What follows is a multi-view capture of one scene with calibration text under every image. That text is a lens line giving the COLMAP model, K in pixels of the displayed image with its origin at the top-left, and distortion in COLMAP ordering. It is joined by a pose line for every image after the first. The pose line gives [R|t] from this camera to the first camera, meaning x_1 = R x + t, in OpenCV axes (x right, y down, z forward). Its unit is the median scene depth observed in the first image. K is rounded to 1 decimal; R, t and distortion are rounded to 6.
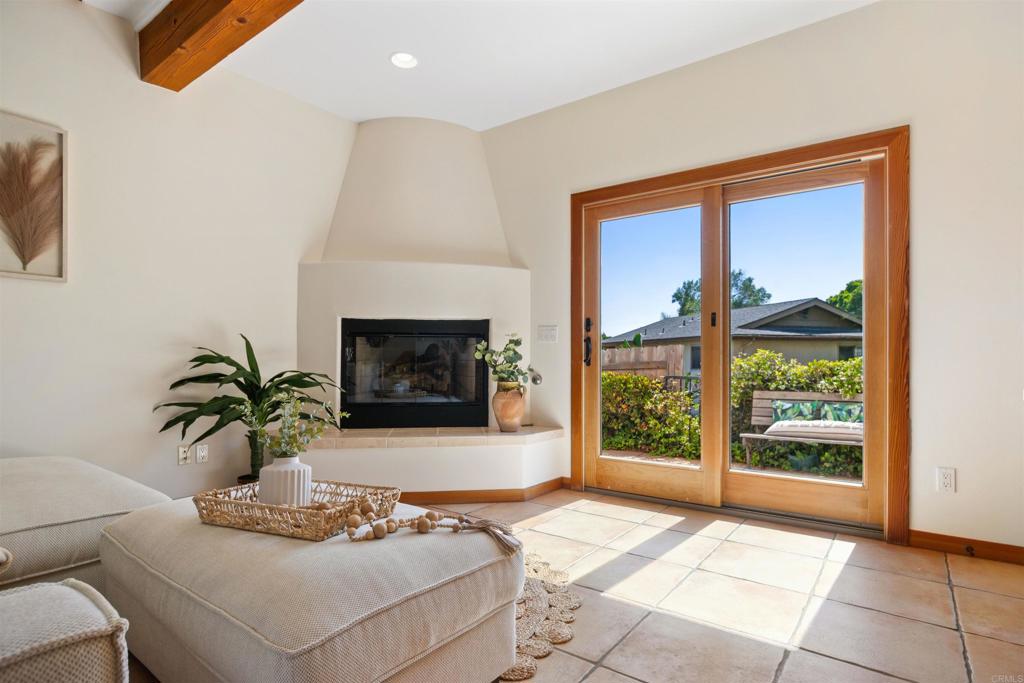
lens RADIAL K [[526.9, 0, 519.0], [0, 526.9, 349.9], [0, 0, 1]] dist [-0.014303, 0.006661]
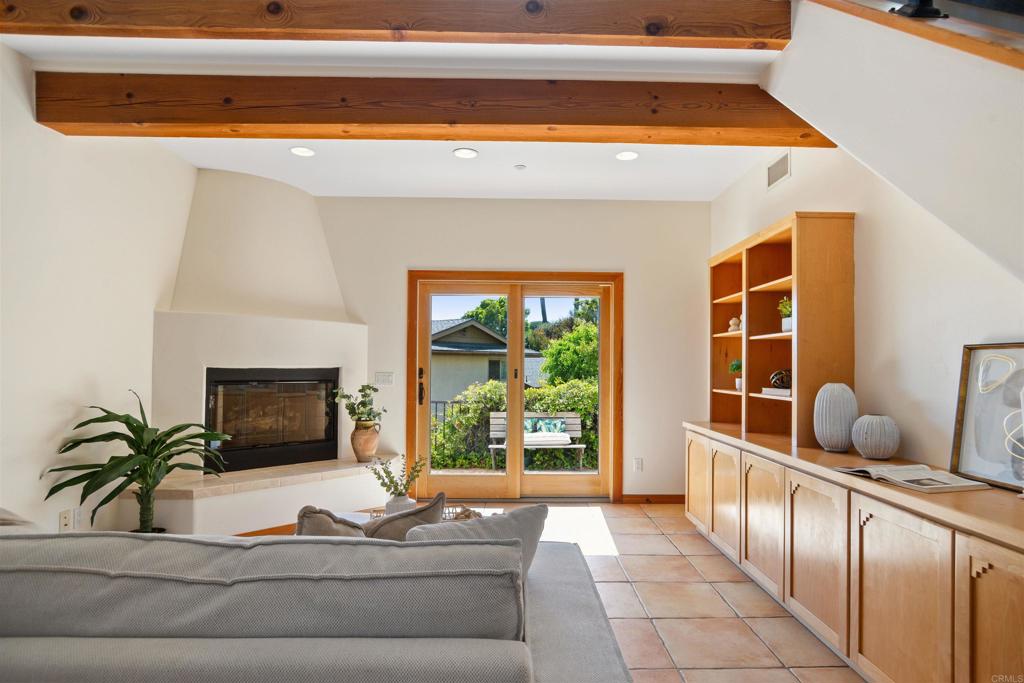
lens RADIAL K [[564.2, 0, 505.2], [0, 564.2, 345.8], [0, 0, 1]] dist [-0.022543, 0.008571]
pose [[0.807431, 0.021062, 0.589586, -0.508548], [-0.014800, 0.999771, -0.015447, -0.094309], [-0.589776, 0.003746, 0.807558, -0.235239]]
